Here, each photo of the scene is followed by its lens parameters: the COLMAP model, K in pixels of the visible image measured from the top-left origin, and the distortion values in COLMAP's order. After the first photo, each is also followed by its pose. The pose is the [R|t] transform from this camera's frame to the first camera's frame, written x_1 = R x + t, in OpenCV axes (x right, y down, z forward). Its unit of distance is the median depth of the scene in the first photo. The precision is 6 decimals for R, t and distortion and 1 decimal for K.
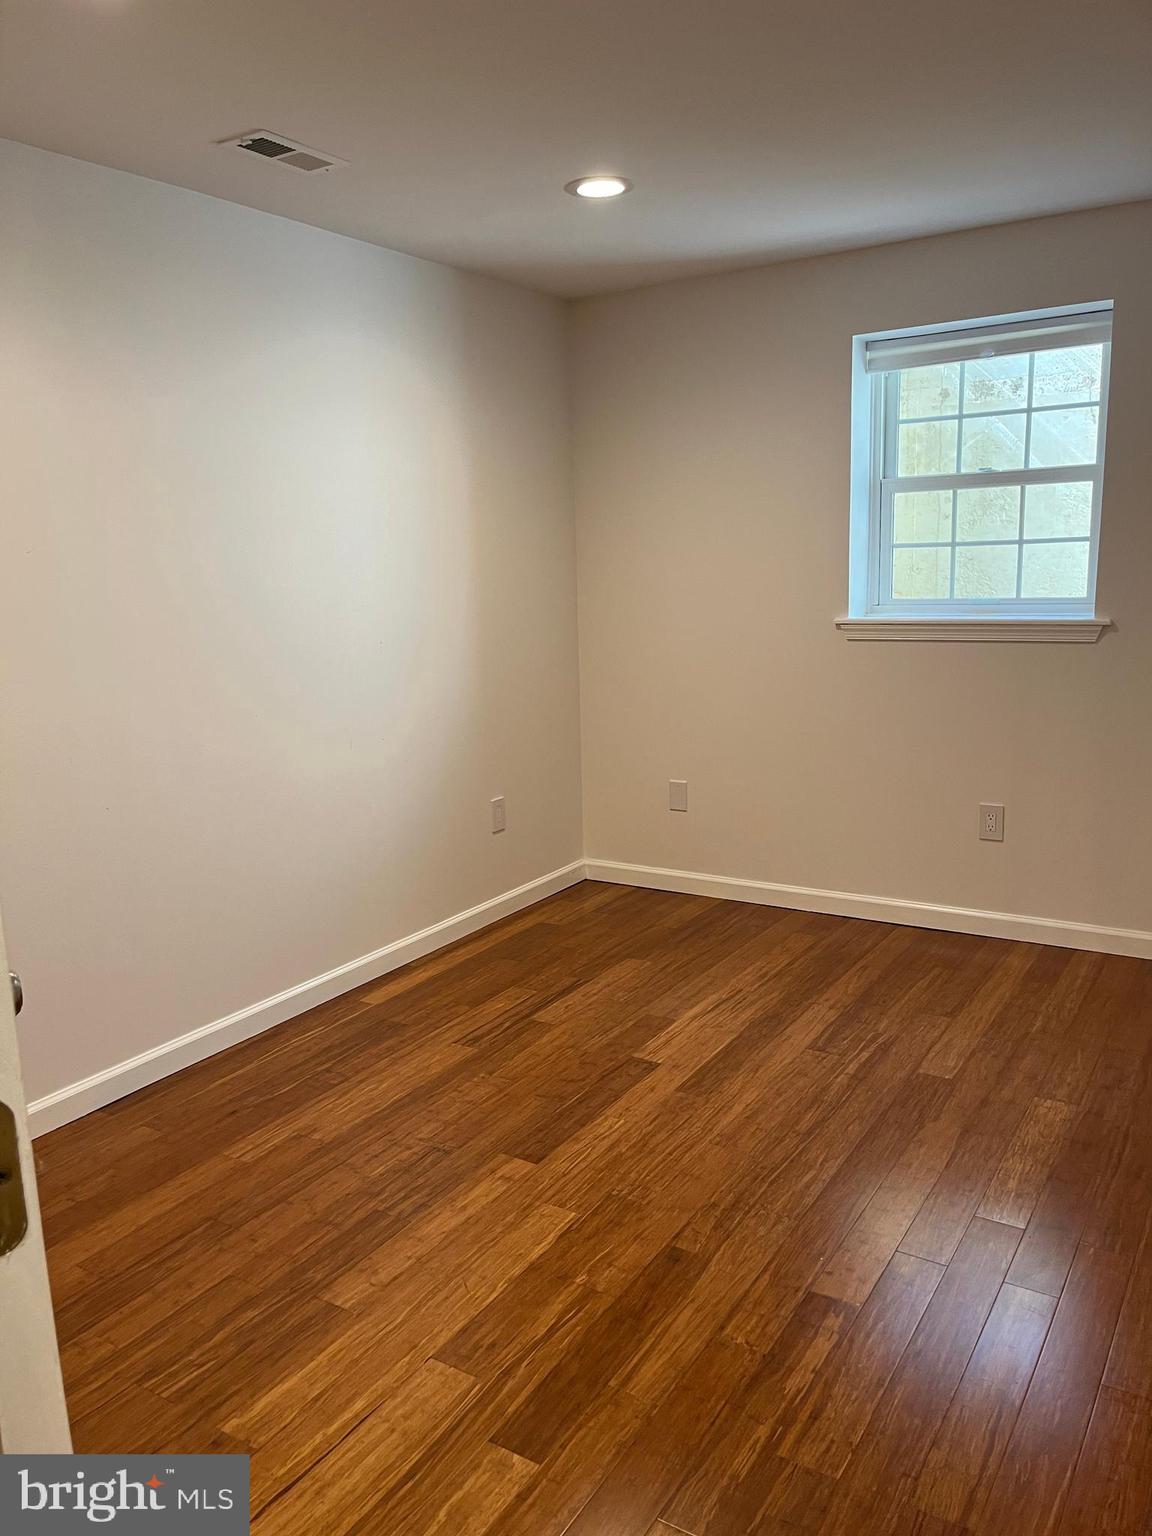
lens RADIAL K [[1161.8, 0, 566.3], [0, 1161.8, 776.0], [0, 0, 1]] dist [0.072416, -0.108507]
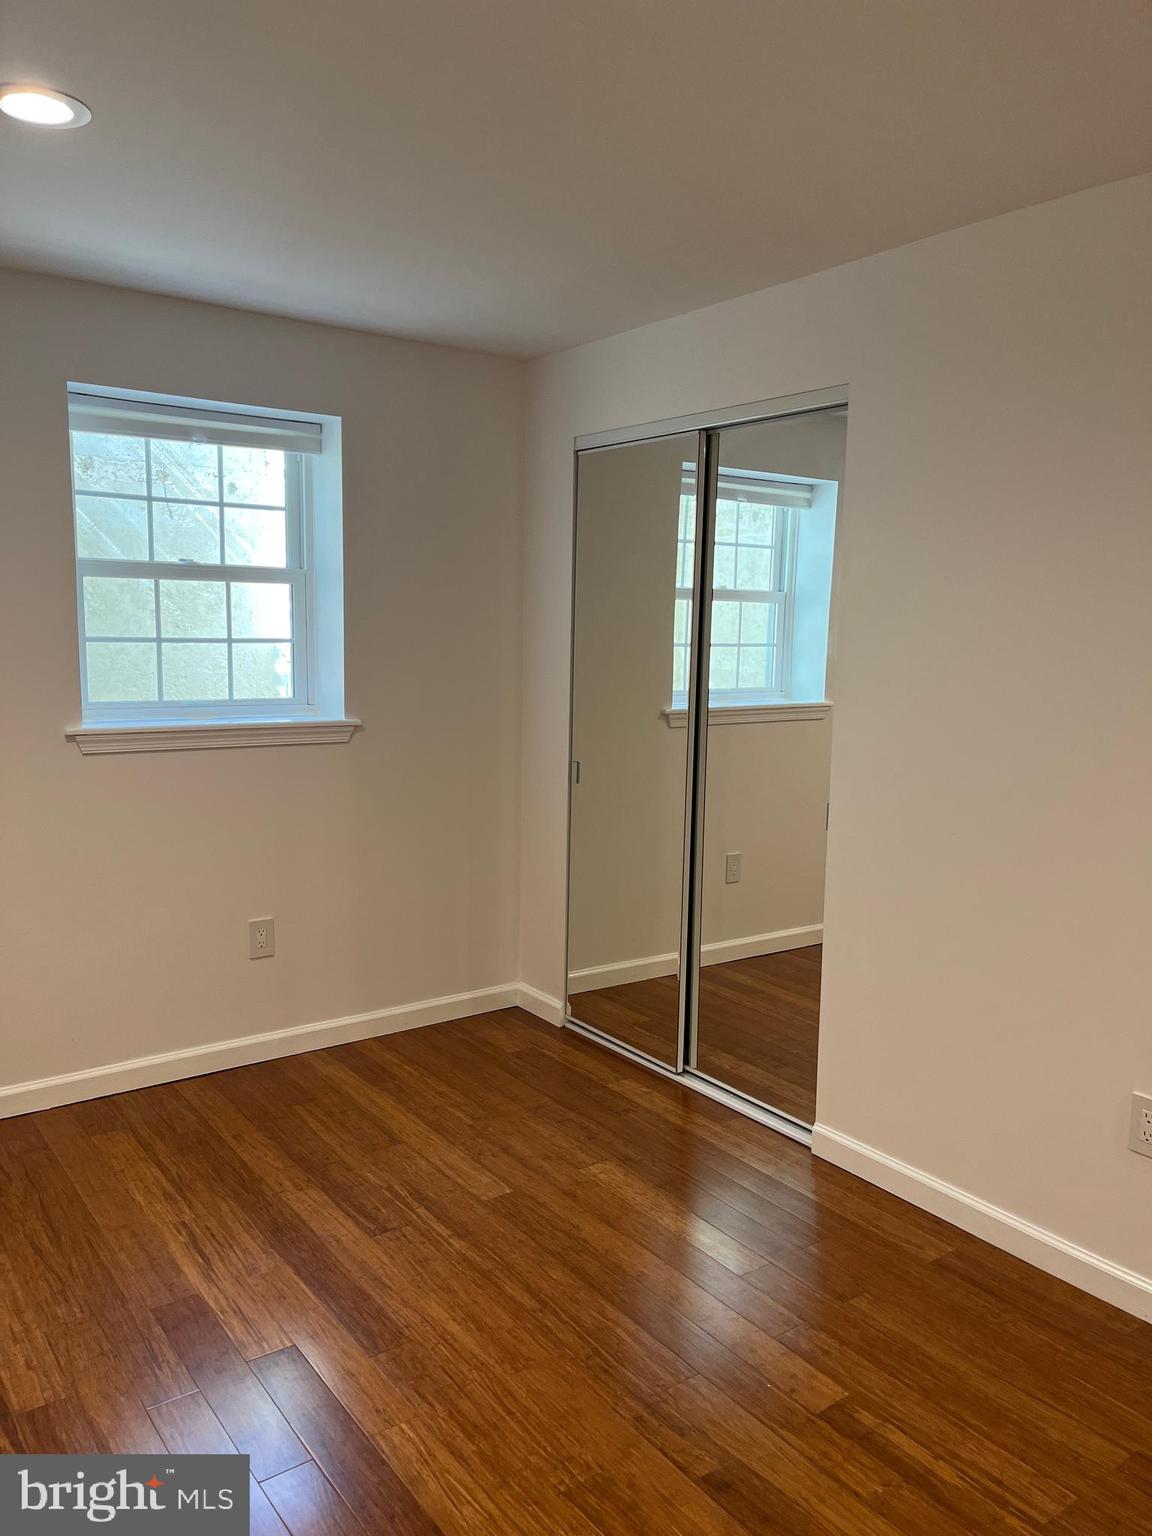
lens RADIAL K [[1161.8, 0, 566.3], [0, 1161.8, 776.0], [0, 0, 1]] dist [0.072416, -0.108507]
pose [[0.363655, -0.081200, 0.927988, -0.439777], [0.146061, 0.988842, 0.029287, -0.087525], [-0.920012, 0.124893, 0.371457, 0.454322]]
